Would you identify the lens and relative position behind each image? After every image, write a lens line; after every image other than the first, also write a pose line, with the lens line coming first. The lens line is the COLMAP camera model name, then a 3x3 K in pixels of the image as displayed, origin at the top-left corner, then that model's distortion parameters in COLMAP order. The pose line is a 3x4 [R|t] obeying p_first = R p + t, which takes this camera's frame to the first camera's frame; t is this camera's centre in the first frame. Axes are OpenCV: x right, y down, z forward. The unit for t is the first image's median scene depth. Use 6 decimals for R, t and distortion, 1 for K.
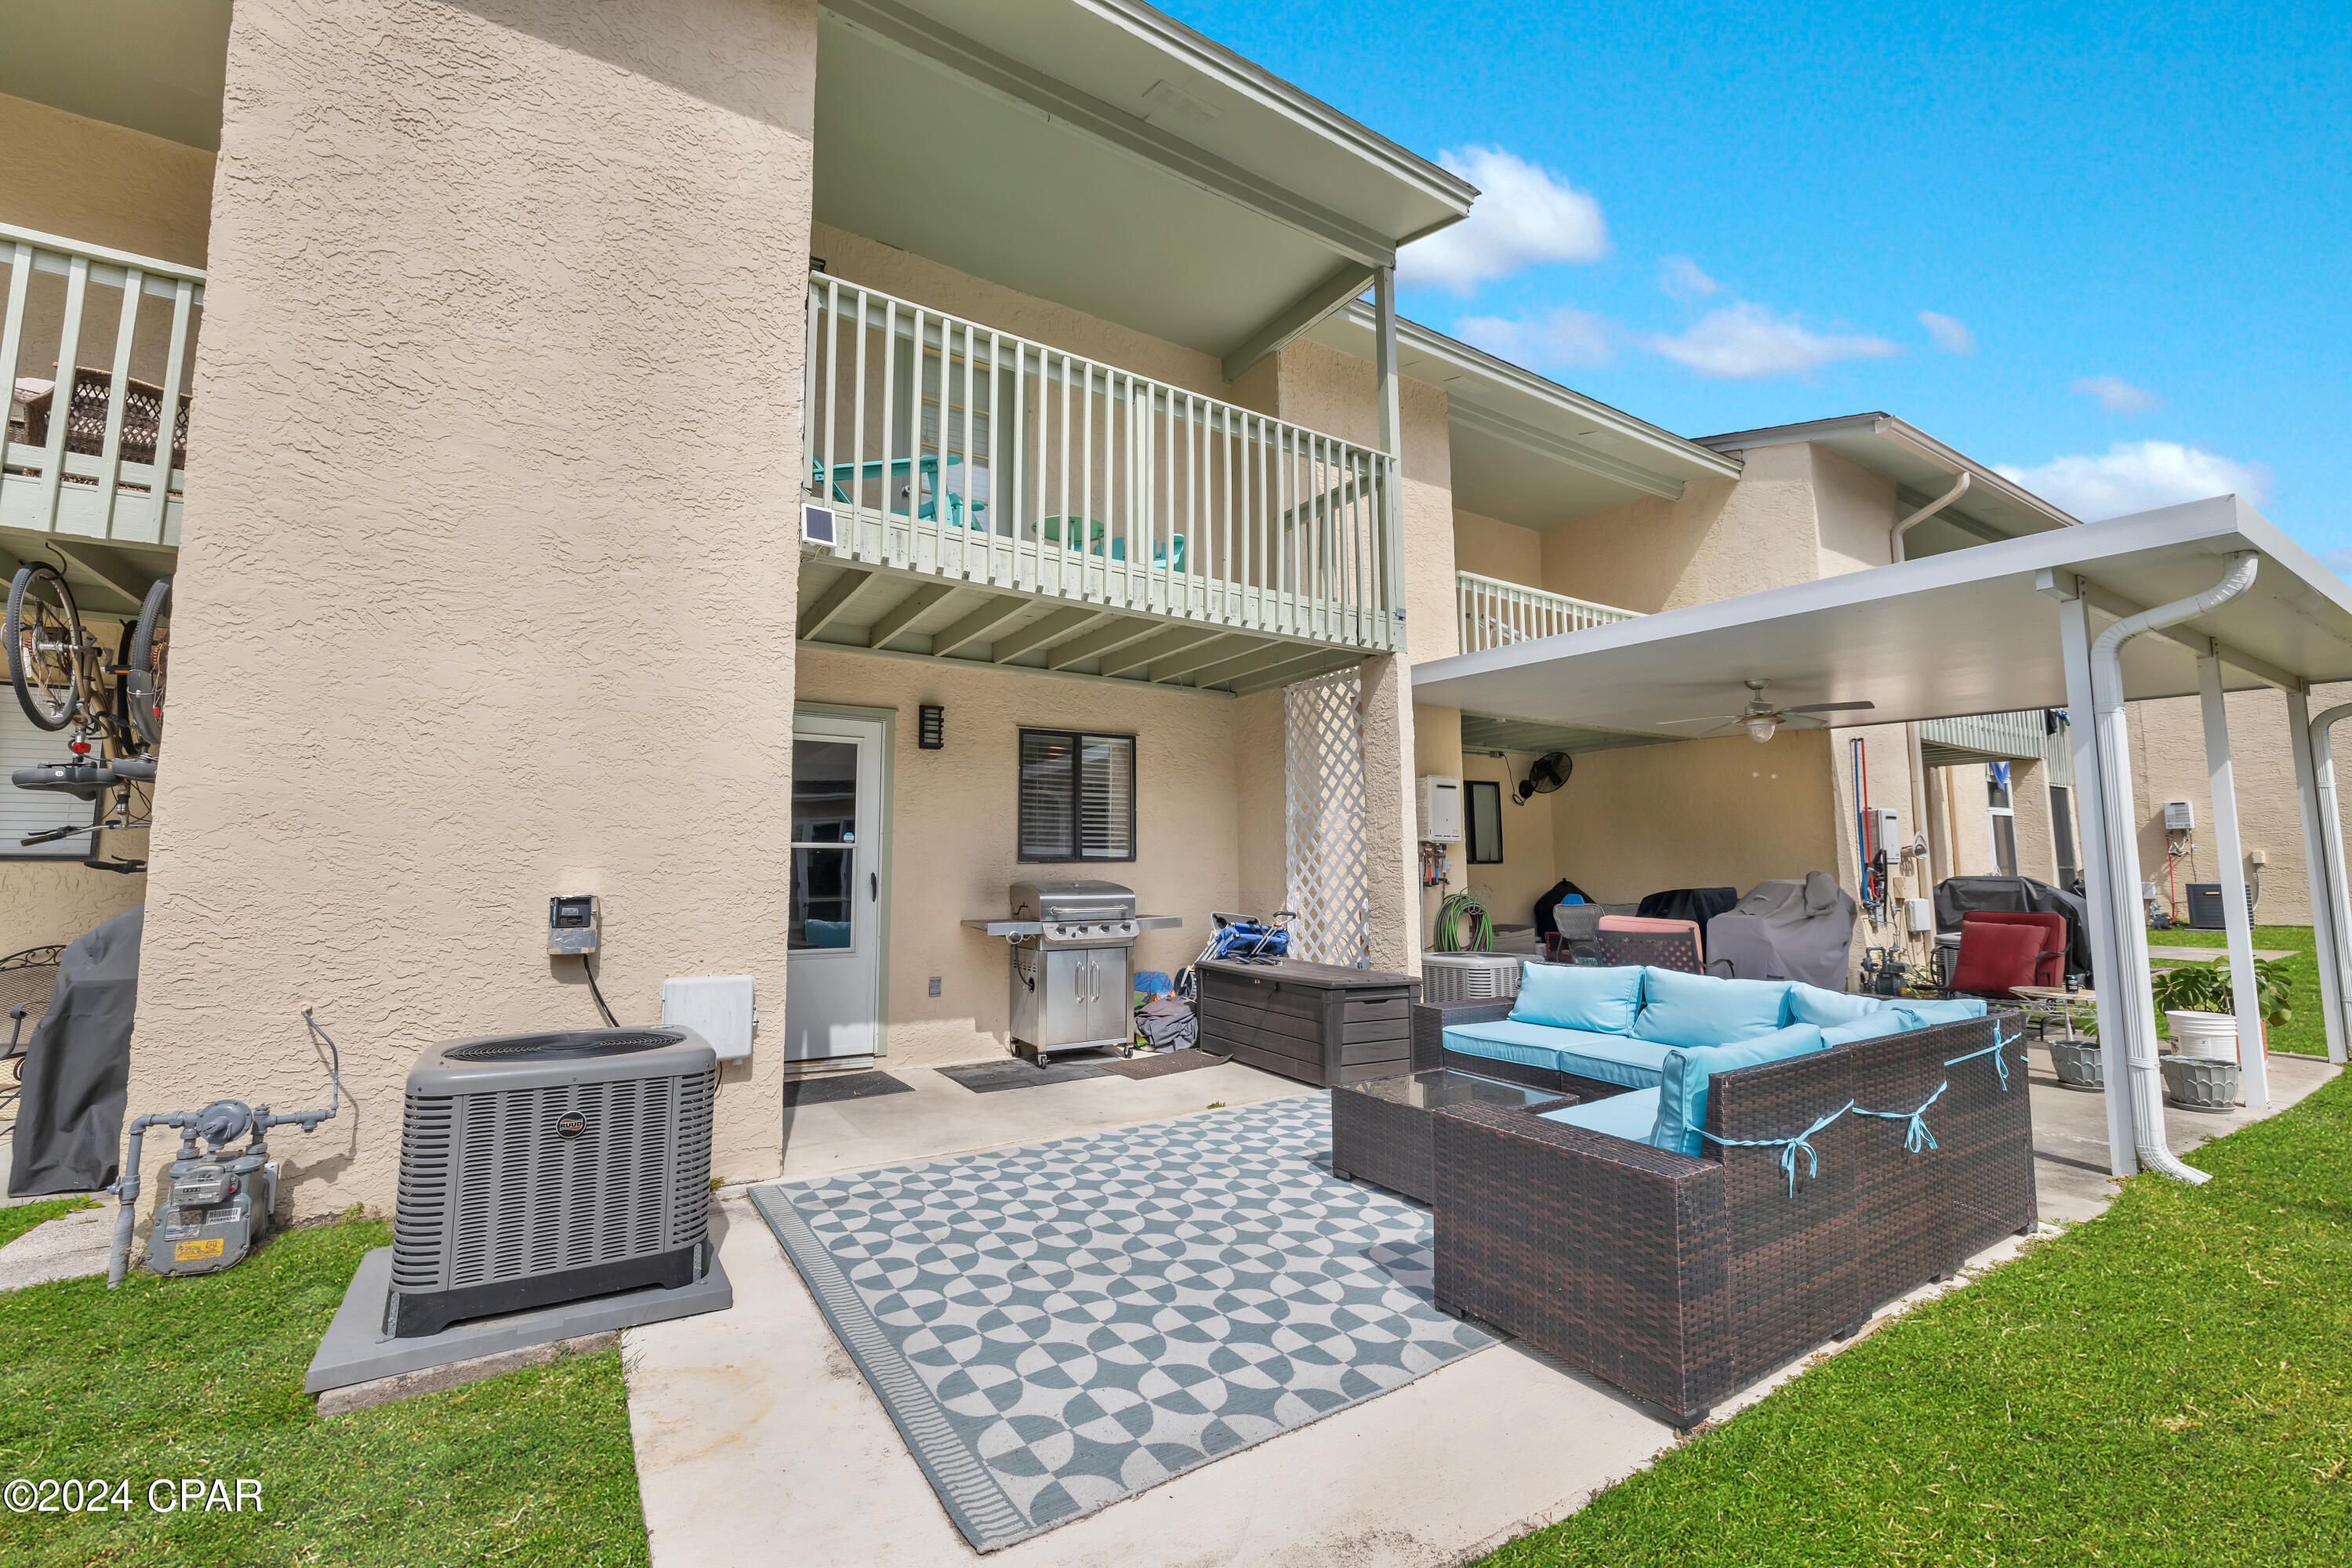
lens RADIAL K [[986.6, 0, 1176.3], [0, 986.6, 774.1], [0, 0, 1]] dist [0.001538, 0.000123]
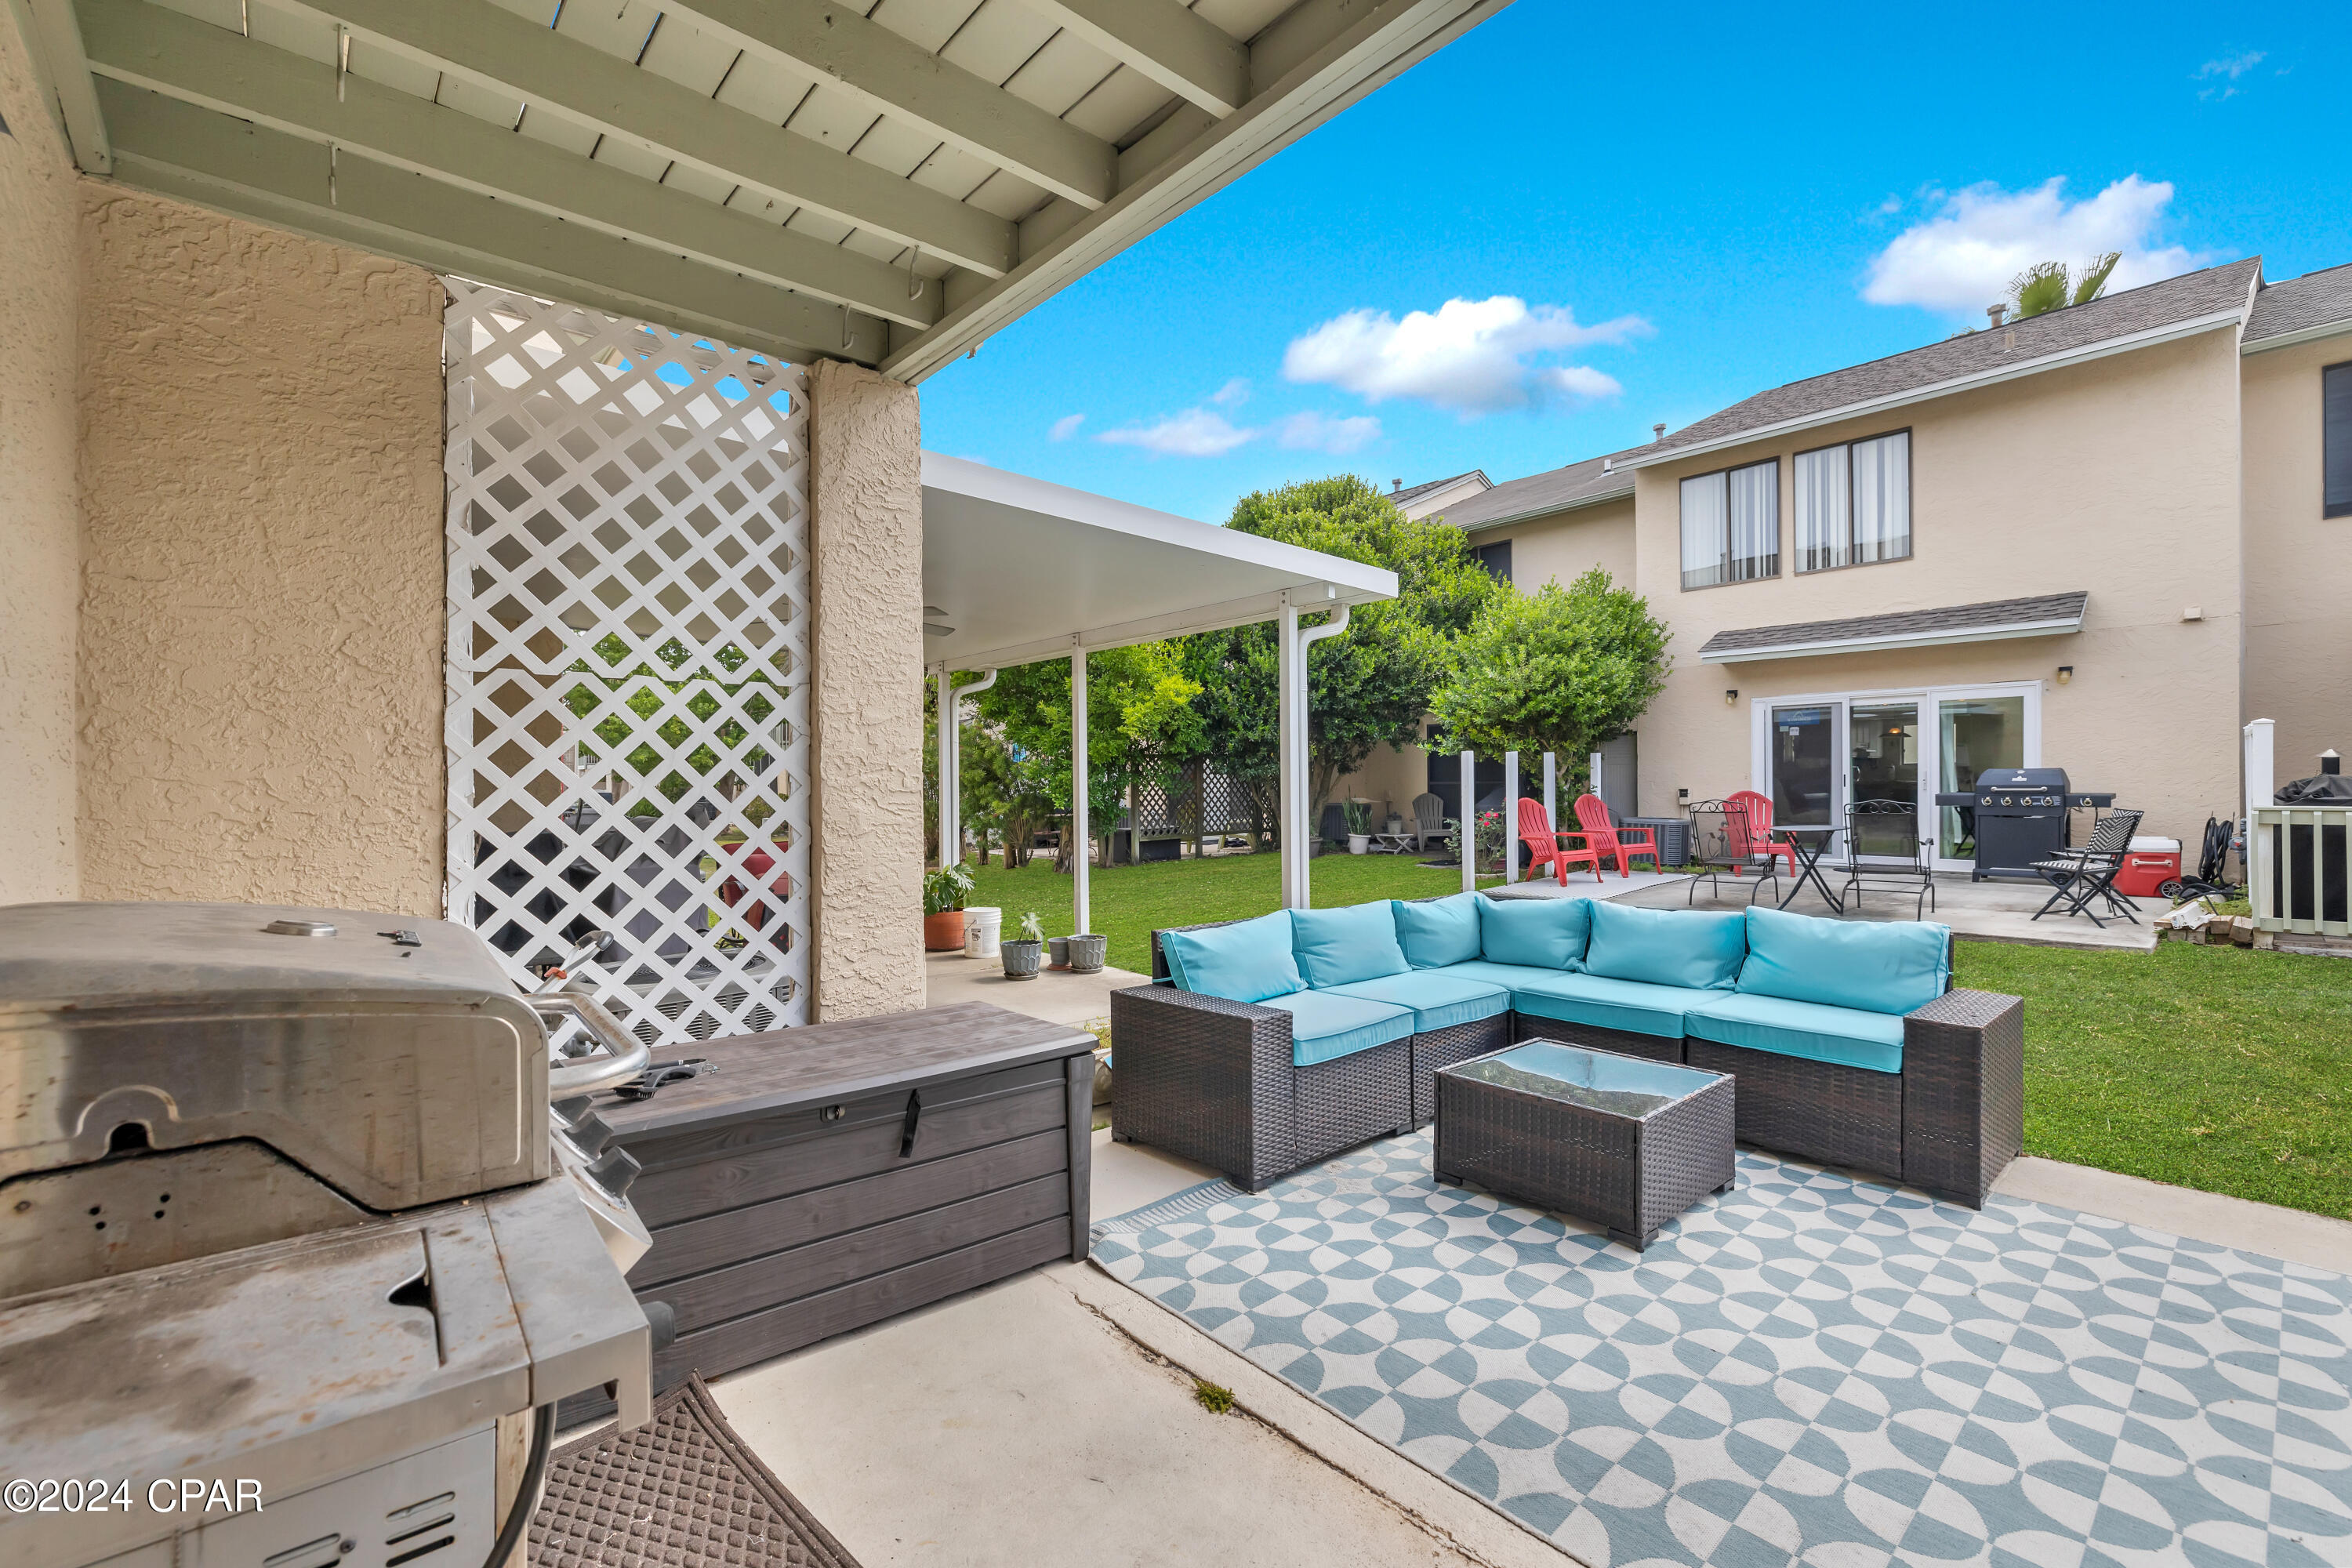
lens RADIAL K [[986.6, 0, 1171.1], [0, 986.6, 791.5], [0, 0, 1]] dist [0.001538, 0.000123]
pose [[-0.160345, 0.002603, 0.987058, -0.512375], [-0.099825, 0.994827, -0.018839, 0.142486], [-0.982000, -0.101554, -0.159256, 1.587537]]
